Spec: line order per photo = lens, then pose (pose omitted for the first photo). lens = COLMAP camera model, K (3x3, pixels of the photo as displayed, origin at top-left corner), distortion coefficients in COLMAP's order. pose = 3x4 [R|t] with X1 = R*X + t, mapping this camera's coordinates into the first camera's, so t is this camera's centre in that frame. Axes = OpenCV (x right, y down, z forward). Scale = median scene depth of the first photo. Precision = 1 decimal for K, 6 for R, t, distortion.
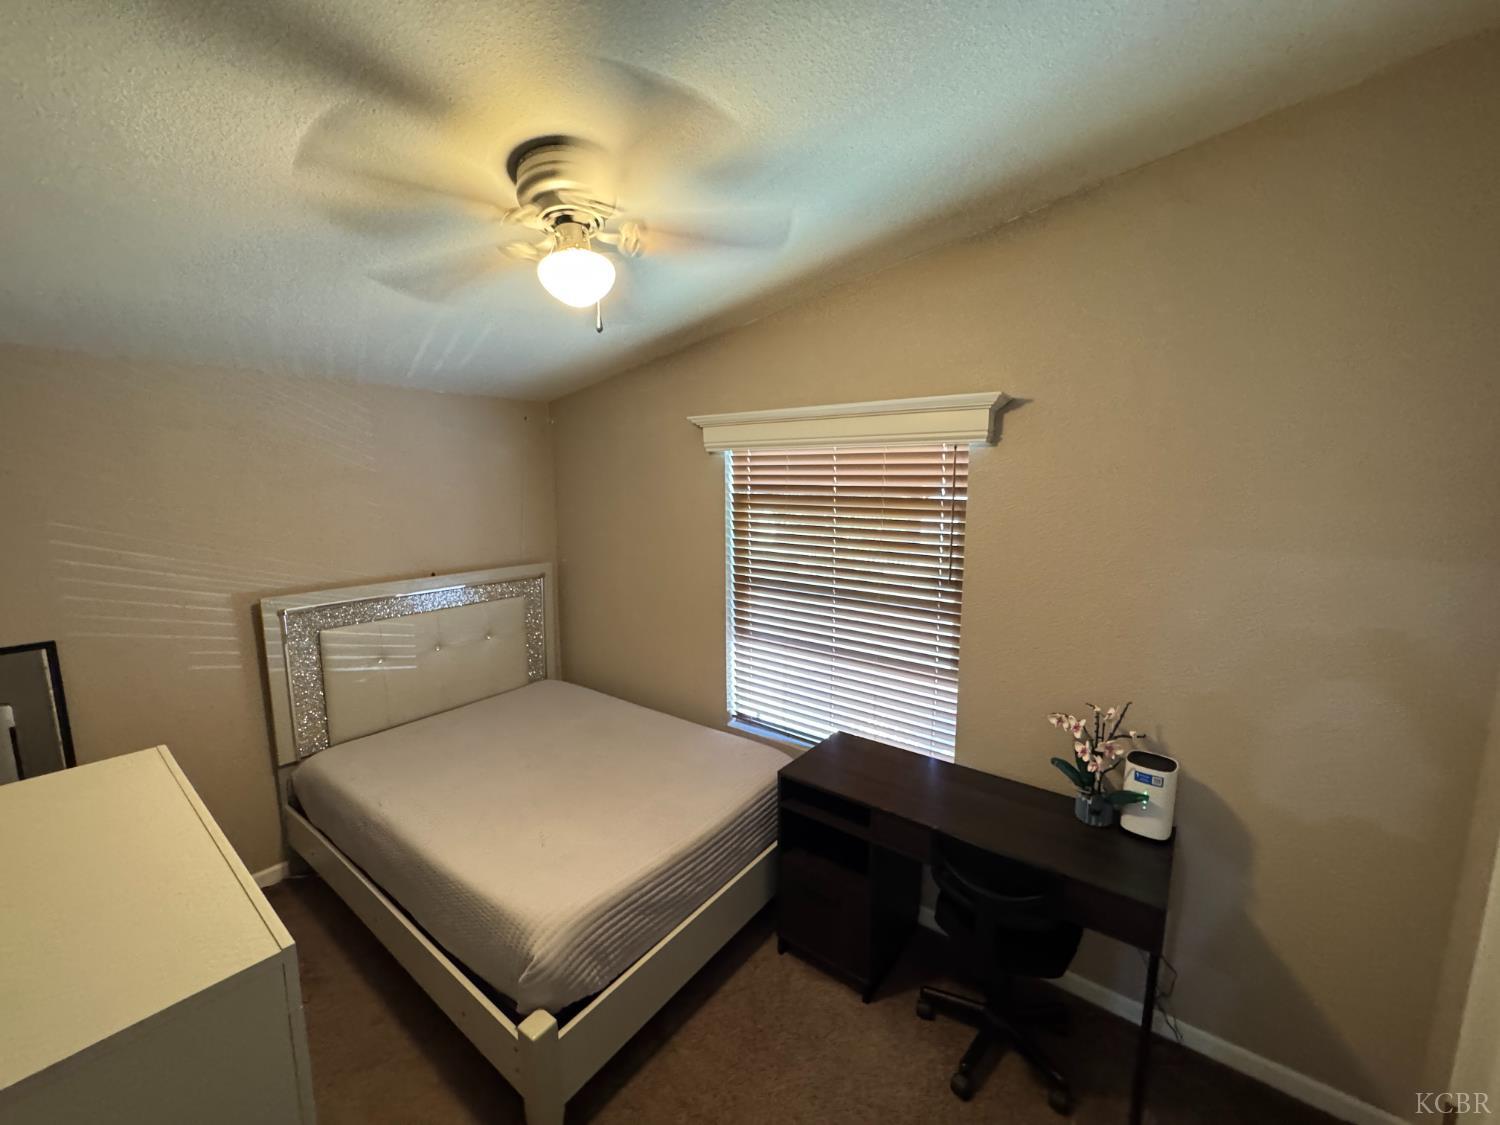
lens RADIAL K [[600.0, 0, 750.0], [0, 600.0, 562.5], [0, 0, 1]] dist [-0.004742, -0.000248]
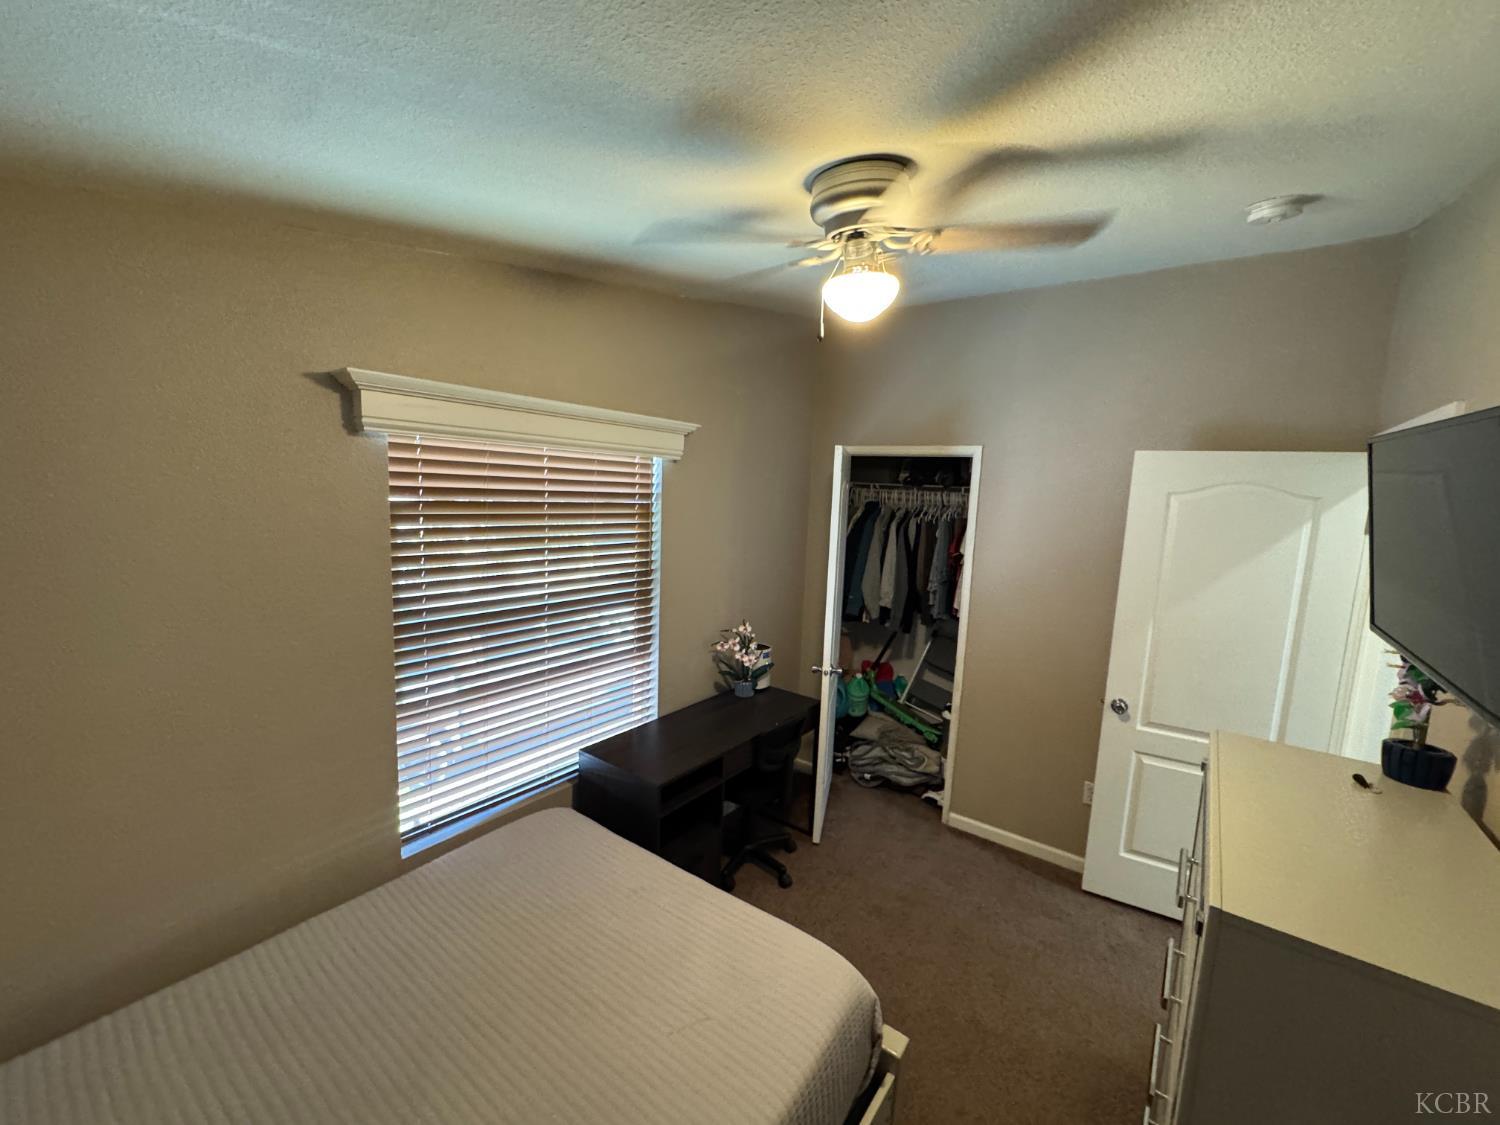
lens RADIAL K [[600.0, 0, 750.0], [0, 600.0, 562.5], [0, 0, 1]] dist [-0.004742, -0.000248]
pose [[-0.019252, -0.126903, 0.991728, -0.788057], [0.099404, 0.986755, 0.128196, -0.109897], [-0.994861, 0.101050, -0.006382, 0.736133]]
